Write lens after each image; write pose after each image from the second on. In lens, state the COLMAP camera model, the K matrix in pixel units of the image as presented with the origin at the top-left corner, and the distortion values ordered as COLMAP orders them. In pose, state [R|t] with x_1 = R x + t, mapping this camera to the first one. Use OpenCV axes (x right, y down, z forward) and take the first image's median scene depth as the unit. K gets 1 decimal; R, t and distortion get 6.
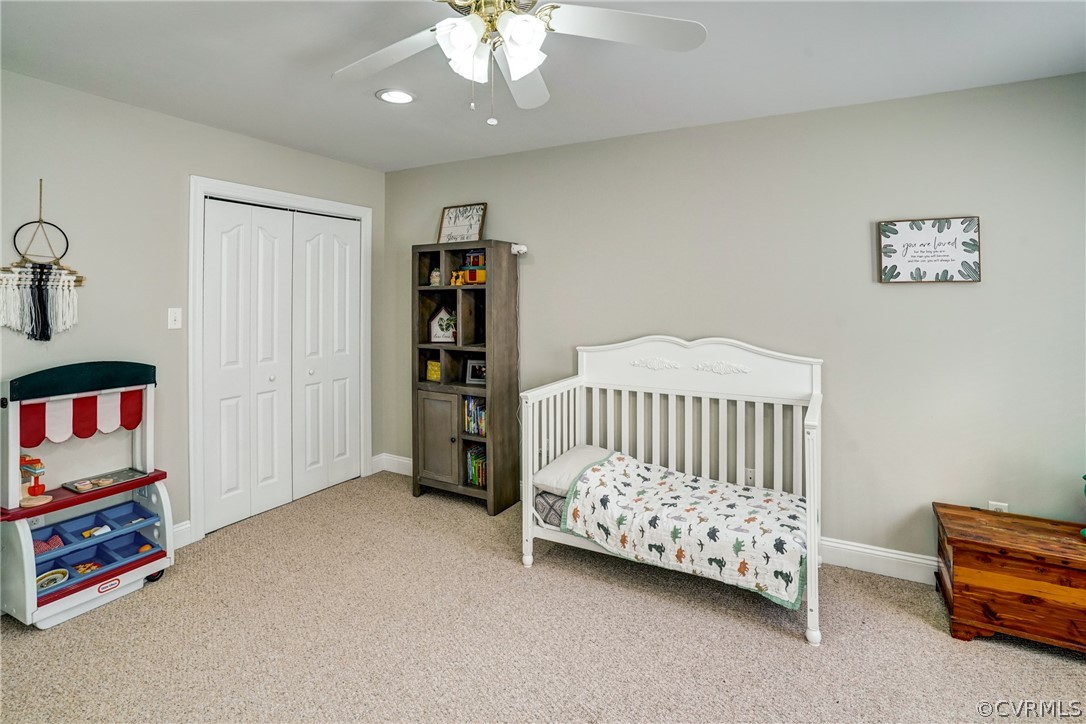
lens RADIAL K [[532.7, 0, 546.3], [0, 532.7, 296.0], [0, 0, 1]] dist [-0.048329, 0.014830]
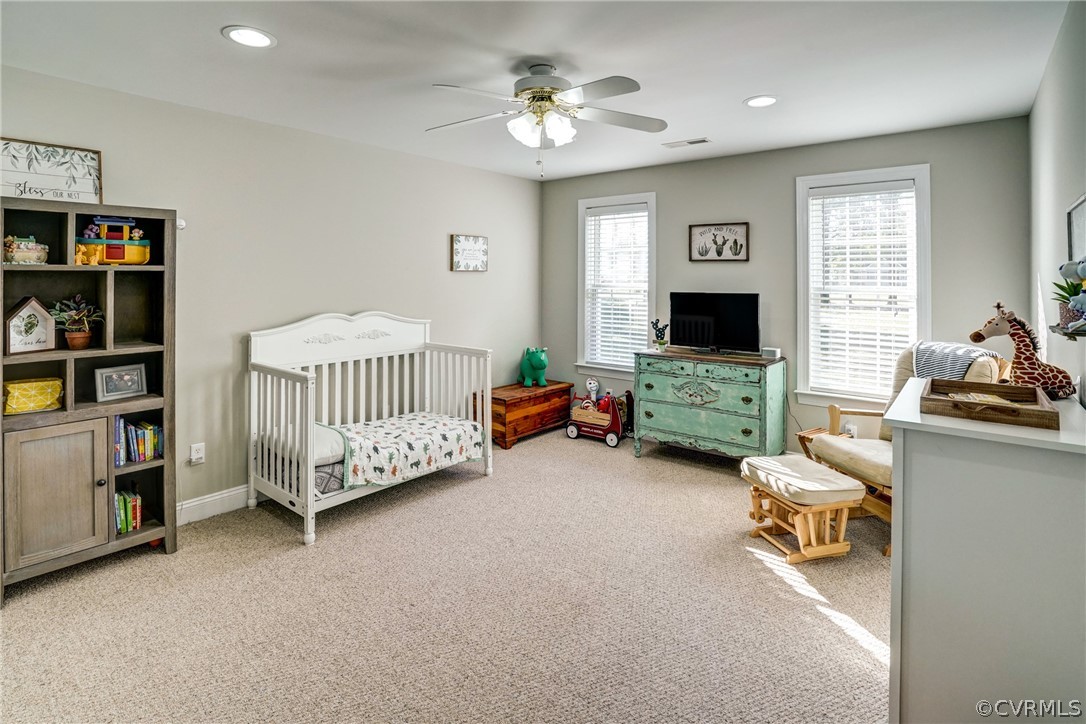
lens RADIAL K [[532.7, 0, 546.3], [0, 532.7, 296.0], [0, 0, 1]] dist [-0.048329, 0.014830]
pose [[0.193319, -0.035701, 0.980486, -0.976751], [-0.003421, 0.999307, 0.037061, -0.009224], [-0.981130, -0.010519, 0.193063, 0.375244]]
